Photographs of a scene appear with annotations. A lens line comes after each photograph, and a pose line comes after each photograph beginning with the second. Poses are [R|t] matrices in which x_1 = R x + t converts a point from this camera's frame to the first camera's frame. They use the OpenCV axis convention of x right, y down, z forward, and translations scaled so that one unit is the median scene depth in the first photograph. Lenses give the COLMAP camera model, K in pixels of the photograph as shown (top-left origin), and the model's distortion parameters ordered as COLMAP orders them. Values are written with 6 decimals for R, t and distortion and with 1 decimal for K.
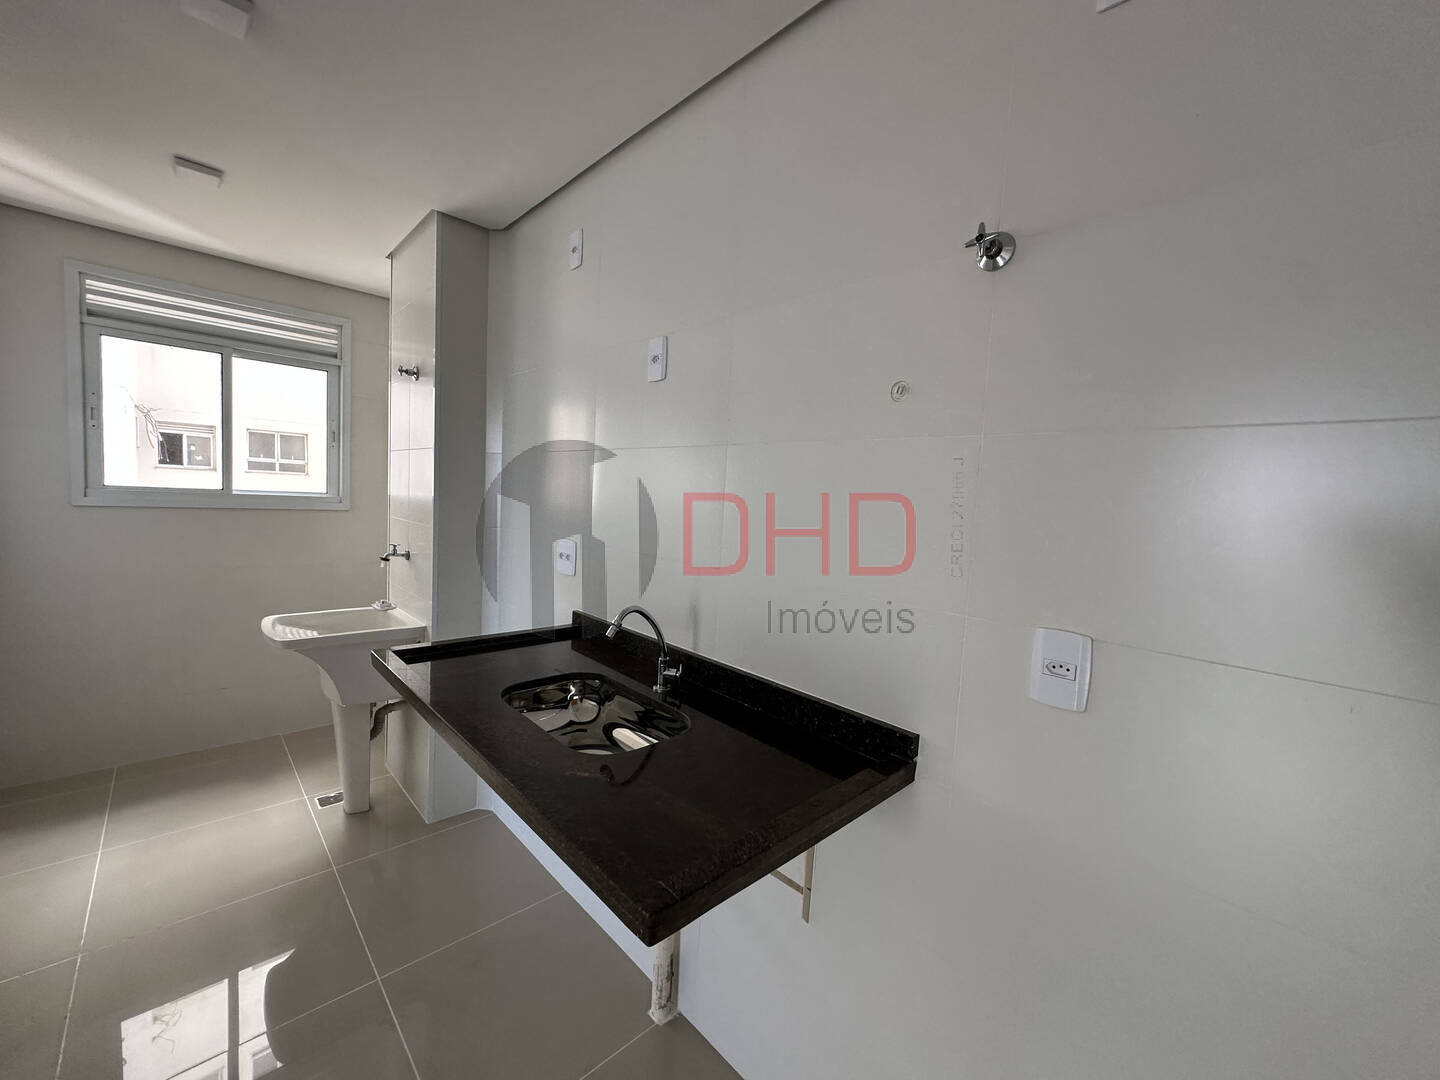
lens RADIAL K [[571.3, 0, 714.2], [0, 571.3, 537.6], [0, 0, 1]] dist [0.000777, 0.000188]
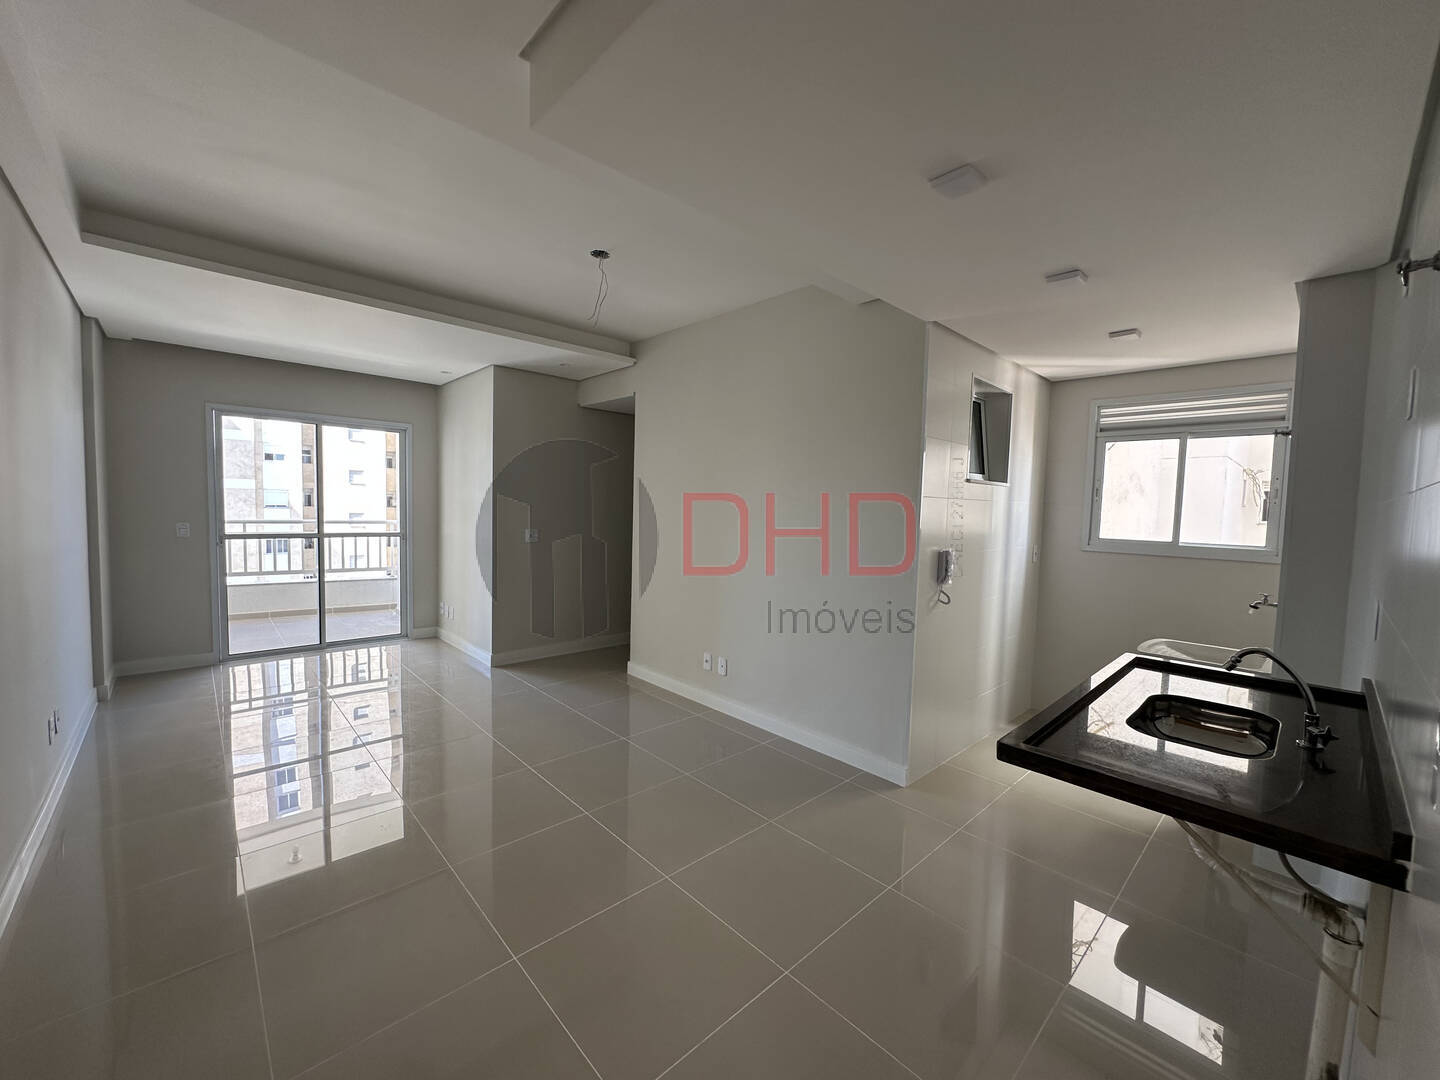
lens RADIAL K [[571.3, 0, 714.2], [0, 571.3, 537.6], [0, 0, 1]] dist [0.000777, 0.000188]
pose [[-0.009837, 0.004770, -0.999940, 0.501882], [-0.101898, 0.994778, 0.005748, 0.004955], [0.994746, 0.101948, -0.009300, -0.023513]]
